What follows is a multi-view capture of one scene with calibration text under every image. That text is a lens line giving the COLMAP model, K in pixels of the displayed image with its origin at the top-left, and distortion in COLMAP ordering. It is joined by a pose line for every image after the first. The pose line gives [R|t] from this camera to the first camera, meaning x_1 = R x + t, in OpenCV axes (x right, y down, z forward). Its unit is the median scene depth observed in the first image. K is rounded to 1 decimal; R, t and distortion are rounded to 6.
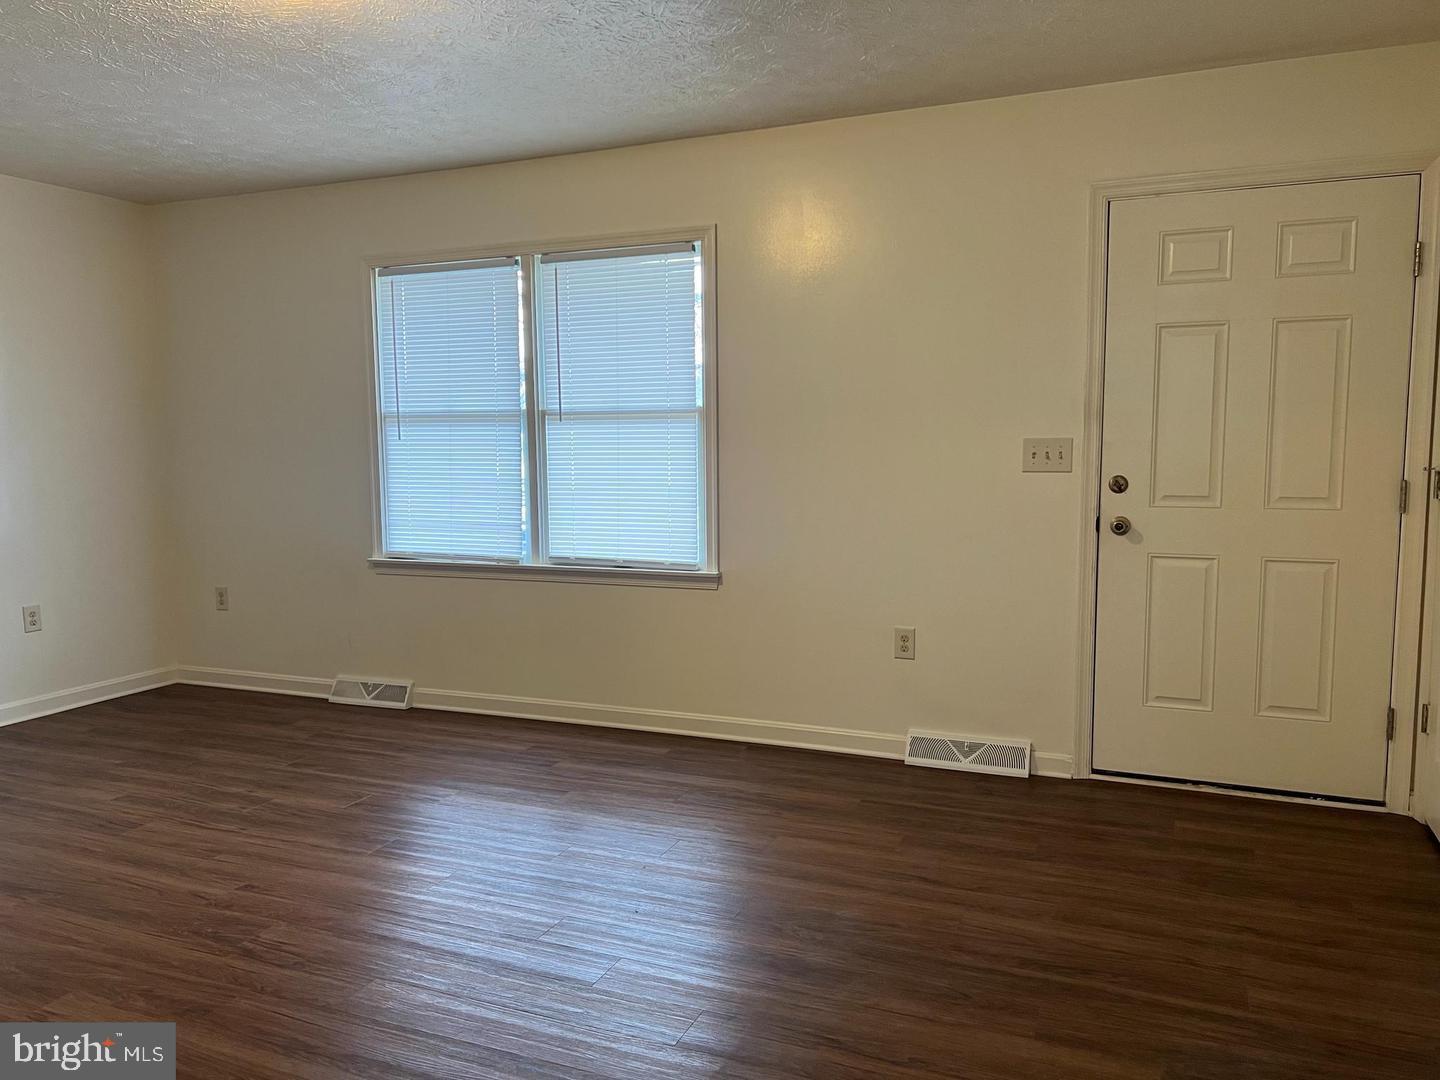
lens RADIAL K [[1080.1, 0, 722.7], [0, 1080.1, 536.2], [0, 0, 1]] dist [0.067688, -0.076604]
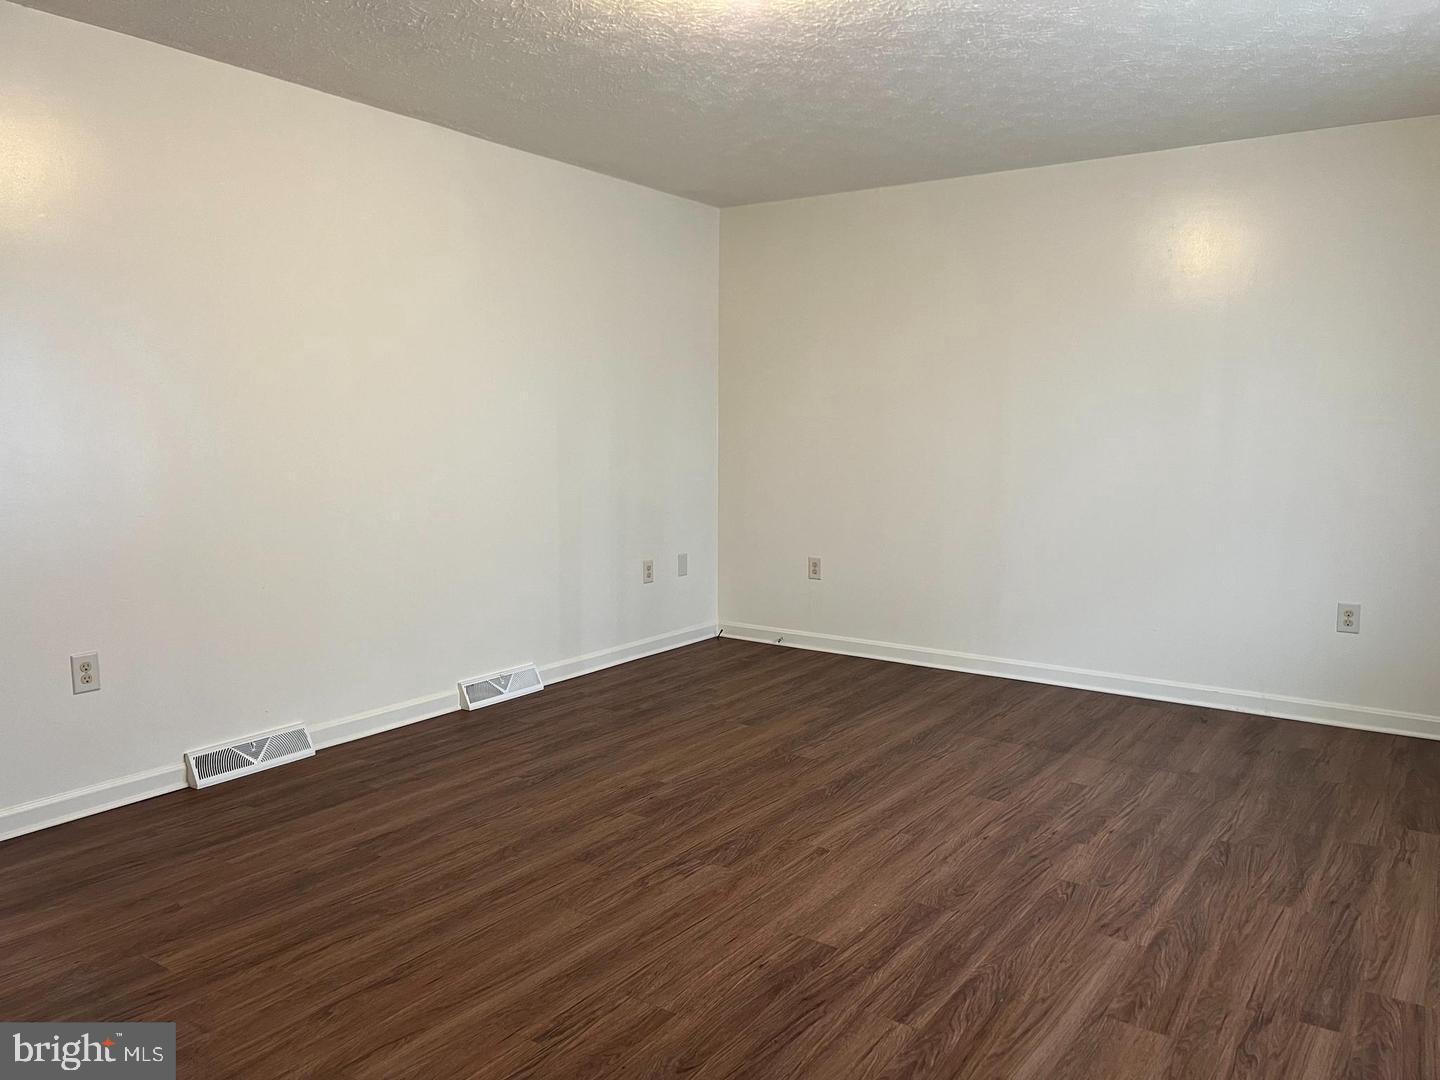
lens RADIAL K [[1080.1, 0, 721.0], [0, 1080.1, 546.9], [0, 0, 1]] dist [0.067688, -0.076604]
pose [[-0.197003, 0.124163, -0.972509, 0.378153], [-0.094211, 0.984960, 0.144837, -0.070984], [0.975866, 0.120154, -0.182342, 0.730903]]
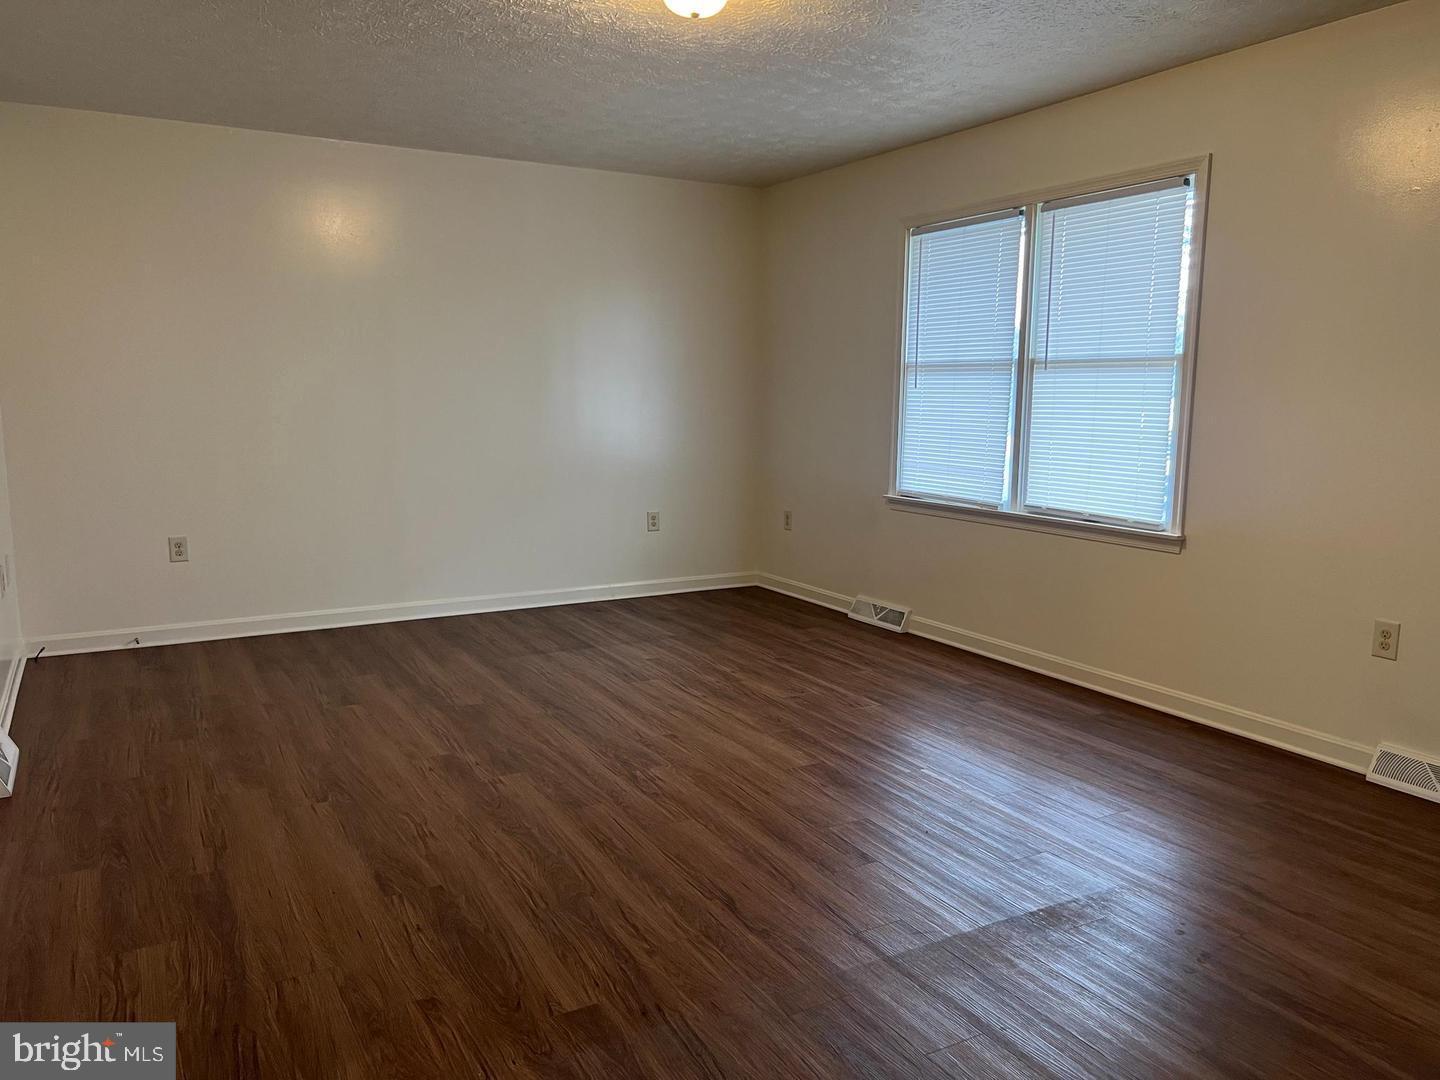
lens RADIAL K [[1080.1, 0, 729.9], [0, 1080.1, 531.3], [0, 0, 1]] dist [0.067688, -0.076604]
pose [[0.798082, 0.095761, -0.594890, 0.241659], [-0.070569, 0.995351, 0.065551, -0.003715], [0.598402, -0.010334, 0.801130, 0.020164]]
